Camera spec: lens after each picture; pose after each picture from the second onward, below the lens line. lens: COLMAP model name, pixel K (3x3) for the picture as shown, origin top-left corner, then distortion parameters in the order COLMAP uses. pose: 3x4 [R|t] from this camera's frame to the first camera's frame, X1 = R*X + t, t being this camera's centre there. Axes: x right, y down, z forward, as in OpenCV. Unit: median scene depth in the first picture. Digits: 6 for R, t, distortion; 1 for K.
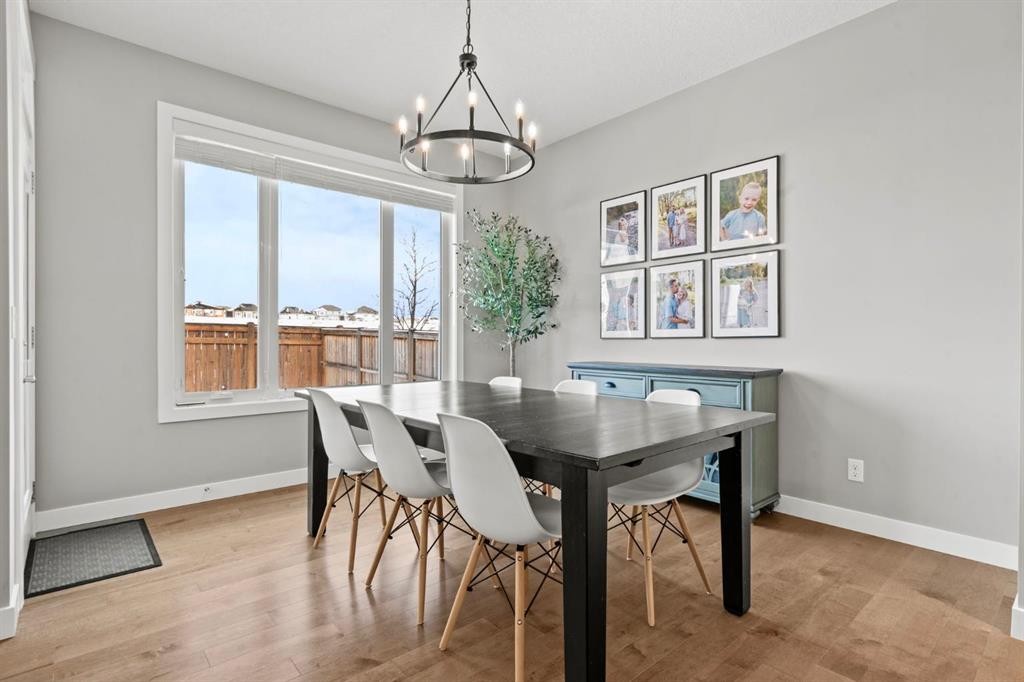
lens RADIAL K [[522.5, 0, 490.0], [0, 522.5, 338.5], [0, 0, 1]] dist [-0.004278, -0.000569]
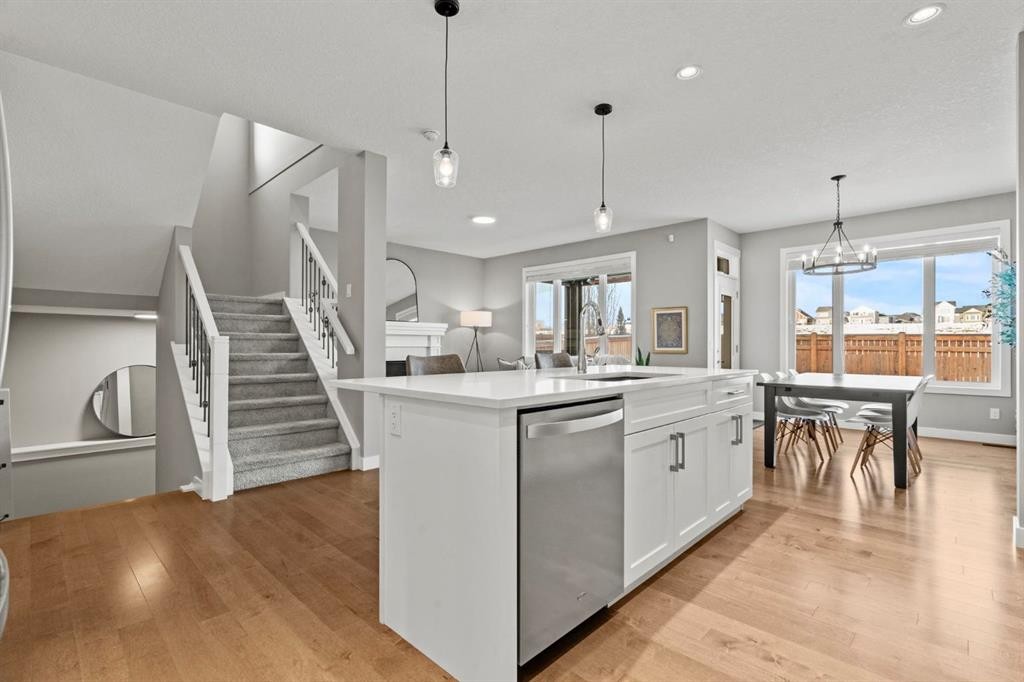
lens RADIAL K [[471.1, 0, 512.0], [0, 471.1, 341.0], [0, 0, 1]] dist [-0.000454, -0.000038]
pose [[0.093762, -0.011229, -0.995531, 1.053083], [-0.000368, 0.999936, -0.011313, -0.007443], [0.995595, 0.001427, 0.093752, -0.323605]]
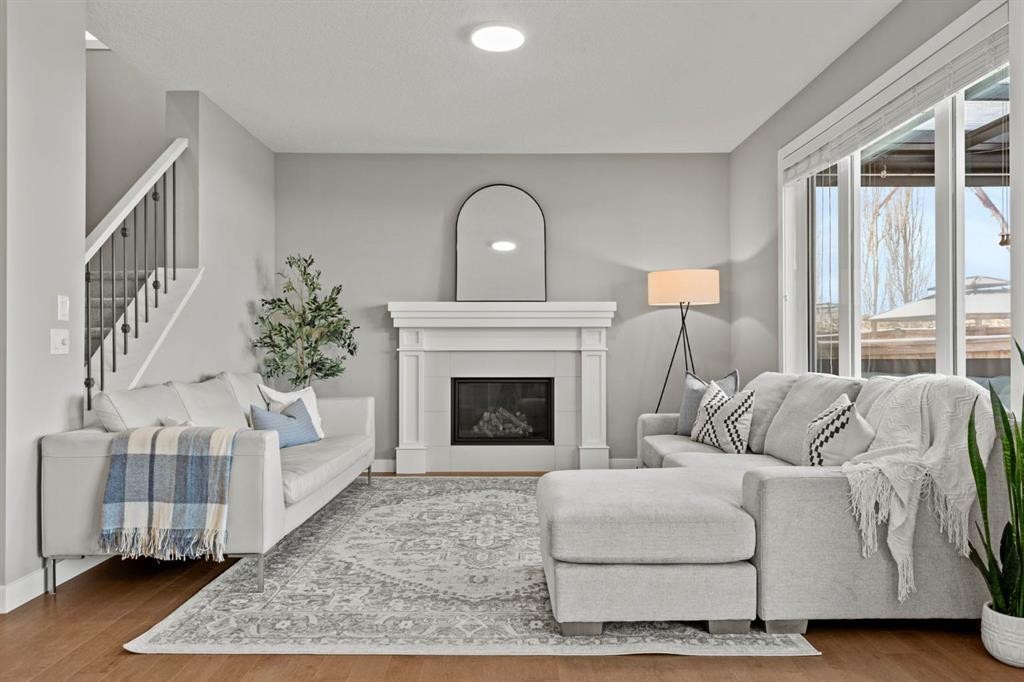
lens RADIAL K [[648.5, 0, 512.0], [0, 648.5, 341.0], [0, 0, 1]] dist [0.000333, 0.000099]
pose [[-0.645251, -0.013579, -0.763850, 0.145115], [-0.002281, 0.999872, -0.015848, -0.003867], [0.763967, -0.008484, -0.645200, 0.284029]]
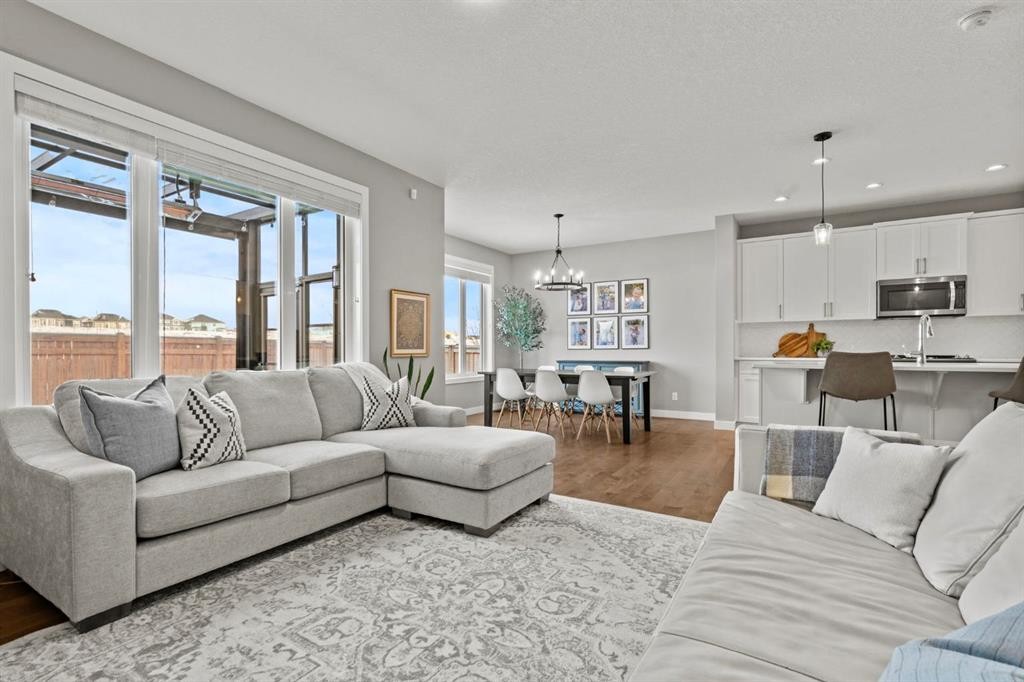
lens RADIAL K [[471.1, 0, 512.0], [0, 471.1, 341.0], [0, 0, 1]] dist [-0.000454, -0.000038]
pose [[0.951730, 0.002397, 0.306928, -0.618886], [0.002831, 0.999858, -0.016586, -0.003078], [-0.306924, 0.016655, 0.951588, -0.779714]]
